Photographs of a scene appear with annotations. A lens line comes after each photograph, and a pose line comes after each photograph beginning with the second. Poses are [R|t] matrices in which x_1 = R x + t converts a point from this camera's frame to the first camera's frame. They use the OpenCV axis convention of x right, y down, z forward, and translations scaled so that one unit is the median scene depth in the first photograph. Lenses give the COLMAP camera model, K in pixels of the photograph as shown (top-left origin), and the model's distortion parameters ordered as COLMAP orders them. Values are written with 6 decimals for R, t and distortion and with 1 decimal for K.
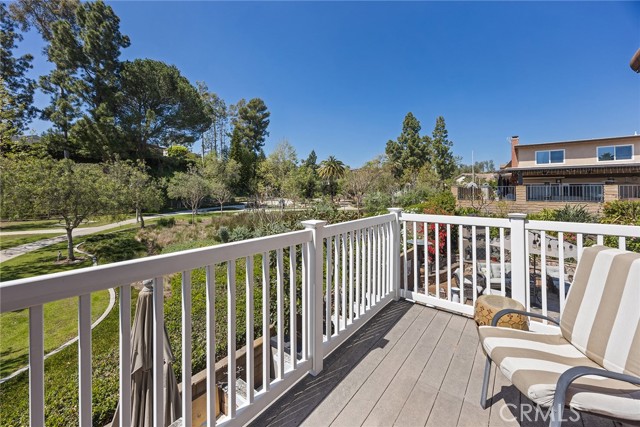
lens RADIAL K [[249.9, 0, 319.8], [0, 249.9, 182.7], [0, 0, 1]] dist [-0.003384, -0.000358]
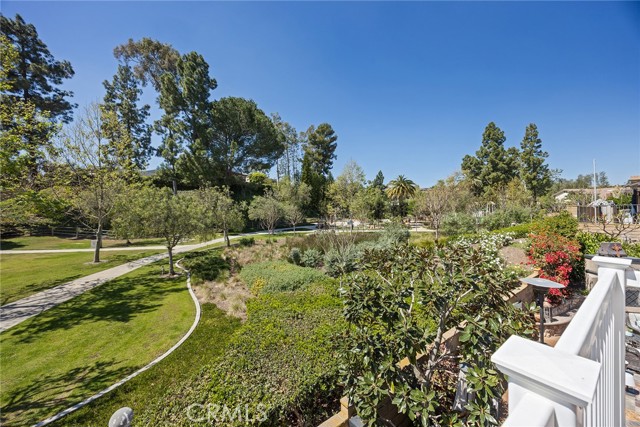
lens RADIAL K [[241.3, 0, 325.2], [0, 241.3, 208.2], [0, 0, 1]] dist [-0.003662, 0.000145]
pose [[0.968767, -0.012282, -0.247667, -0.009961], [0.017107, 0.999703, 0.017339, -0.001489], [0.247380, -0.021034, 0.968690, 0.036417]]
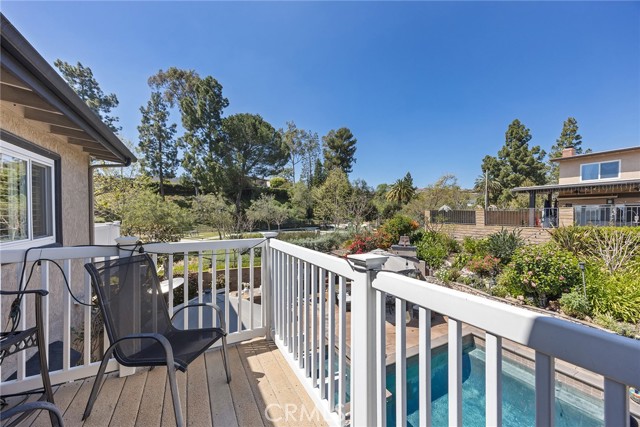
lens RADIAL K [[249.9, 0, 330.3], [0, 249.9, 215.6], [0, 0, 1]] dist [-0.003384, -0.000358]
pose [[0.920512, -0.001316, -0.390711, 0.261926], [0.015579, 0.999323, 0.033338, -0.000619], [0.390403, -0.036775, 0.919909, -0.028945]]
